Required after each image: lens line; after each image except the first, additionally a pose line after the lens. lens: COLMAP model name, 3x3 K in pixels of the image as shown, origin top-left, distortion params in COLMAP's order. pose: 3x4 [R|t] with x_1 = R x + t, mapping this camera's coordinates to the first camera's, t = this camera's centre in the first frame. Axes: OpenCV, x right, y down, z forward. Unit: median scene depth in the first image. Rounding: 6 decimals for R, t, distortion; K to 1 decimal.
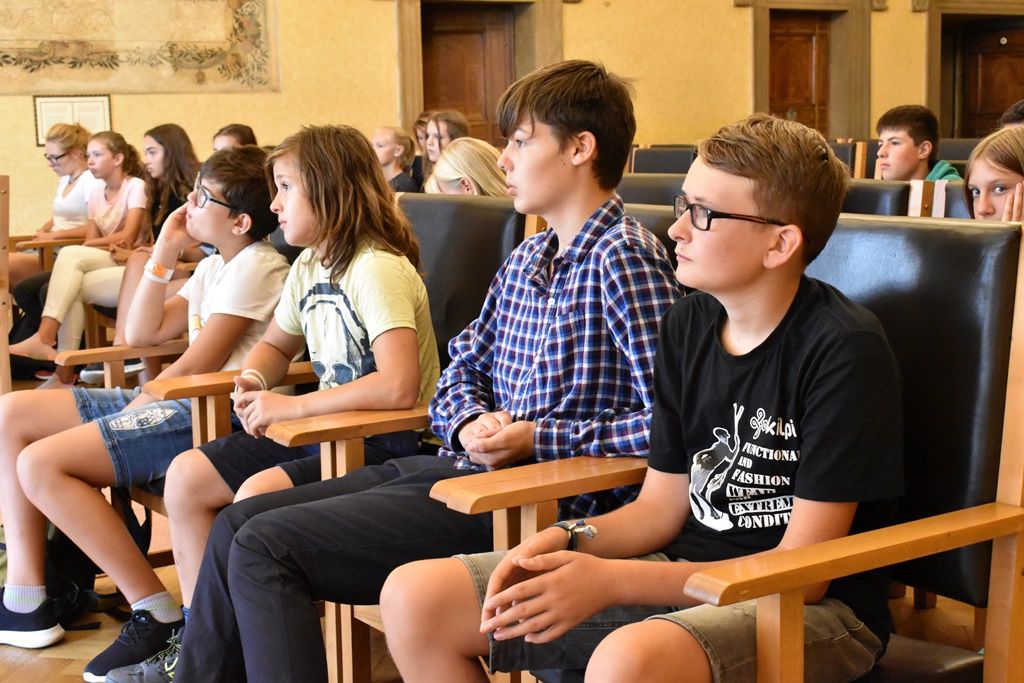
lens RADIAL K [[1539.5, 0, 515.1], [0, 1539.5, 352.0], [0, 0, 1]] dist [-0.012934, 0.000000]
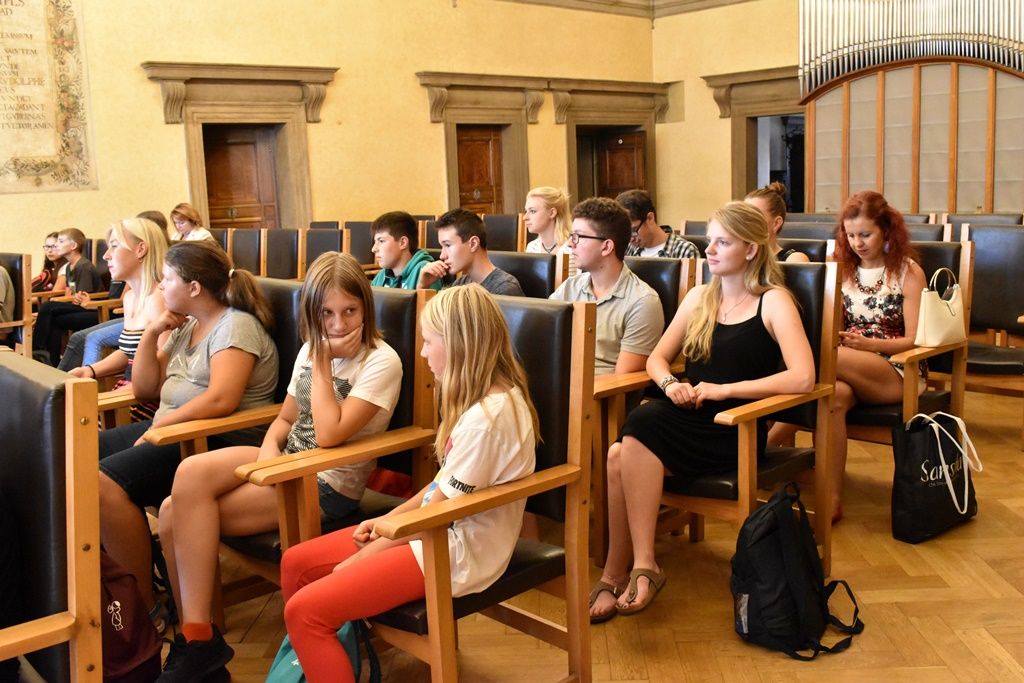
lens RADIAL K [[995.0, 0, 517.7], [0, 995.0, 345.1], [0, 0, 1]] dist [-0.067154, 0.000000]
pose [[0.990673, -0.037812, 0.130911, 0.114710], [0.036483, 0.999256, 0.012537, -0.021477], [-0.131288, -0.007645, 0.991315, 0.037225]]
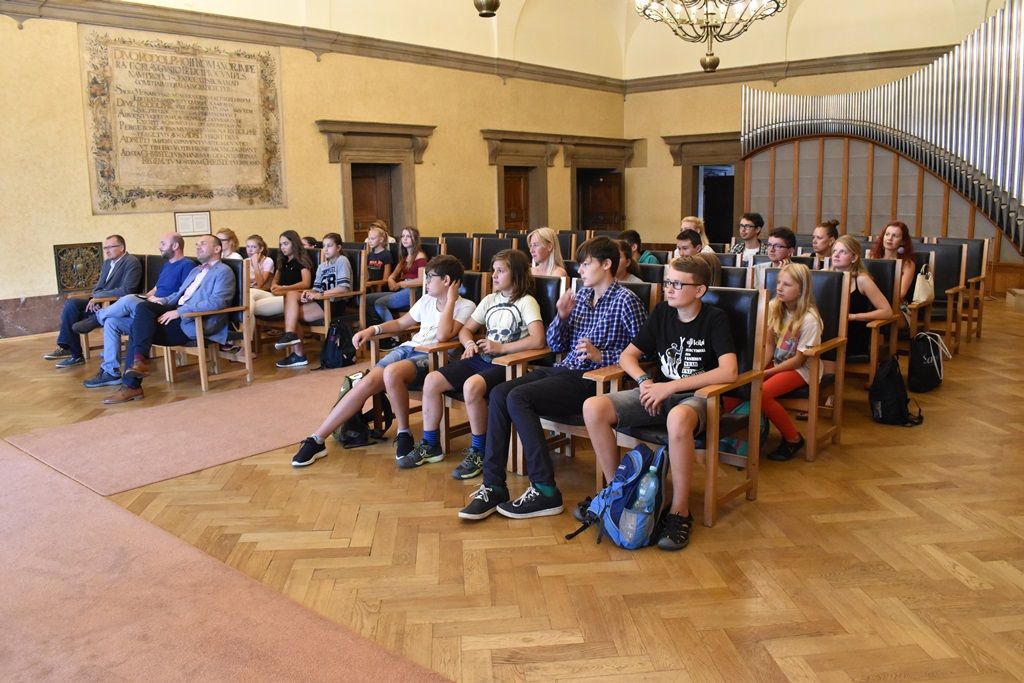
lens RADIAL K [[814.6, 0, 517.5], [0, 814.6, 345.3], [0, 0, 1]] dist [-0.087986, 0.011197]
pose [[0.968210, -0.039051, 0.247071, -0.134853], [0.033109, 0.999055, 0.028158, -0.005297], [-0.247937, -0.019082, 0.968588, -0.135792]]
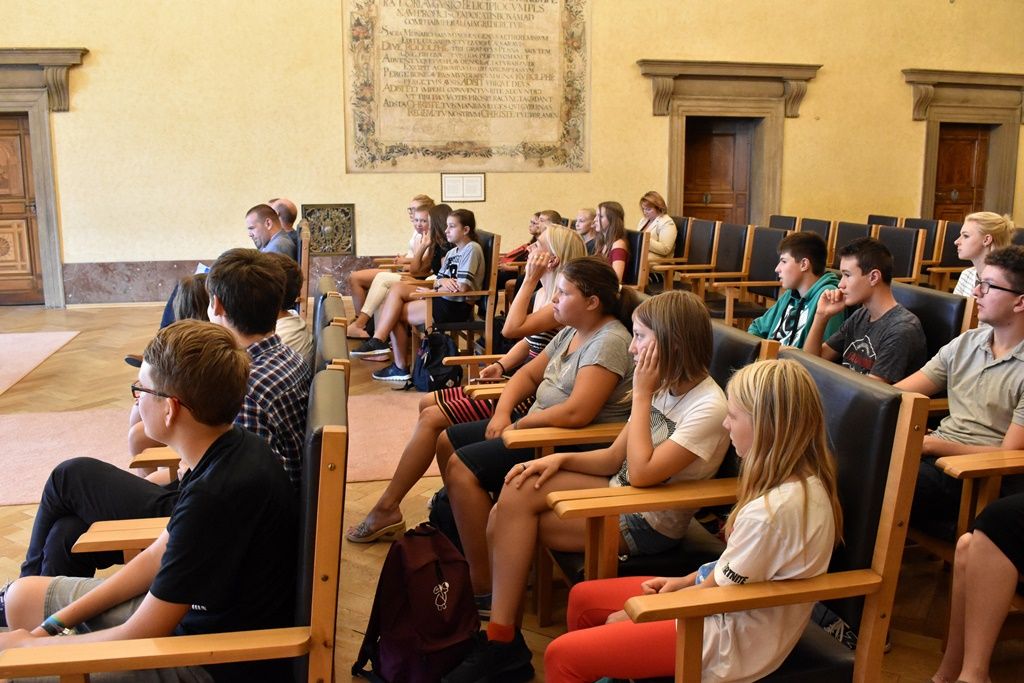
lens RADIAL K [[908.9, 0, 517.8], [0, 908.9, 344.0], [0, 0, 1]] dist [-0.089693, 0.015469]
pose [[0.927473, 0.094095, -0.361855, 0.149628], [-0.076527, 0.995100, 0.062615, -0.042606], [0.365974, -0.030382, 0.930129, 0.067364]]
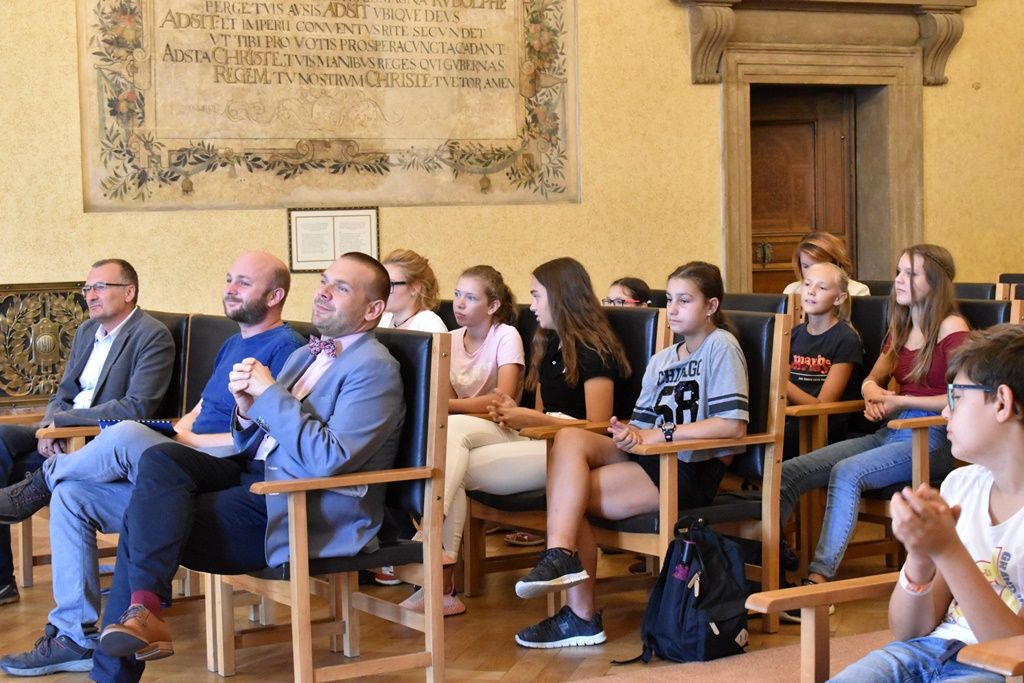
lens RADIAL K [[2017.2, 0, 517.9], [0, 2017.2, 342.1], [0, 0, 1]] dist [0.040834, 0.000000]
pose [[0.998310, 0.006580, -0.057734, -0.129931], [-0.011377, 0.996472, -0.083146, -0.014109], [0.056983, 0.083662, 0.994864, -0.010465]]
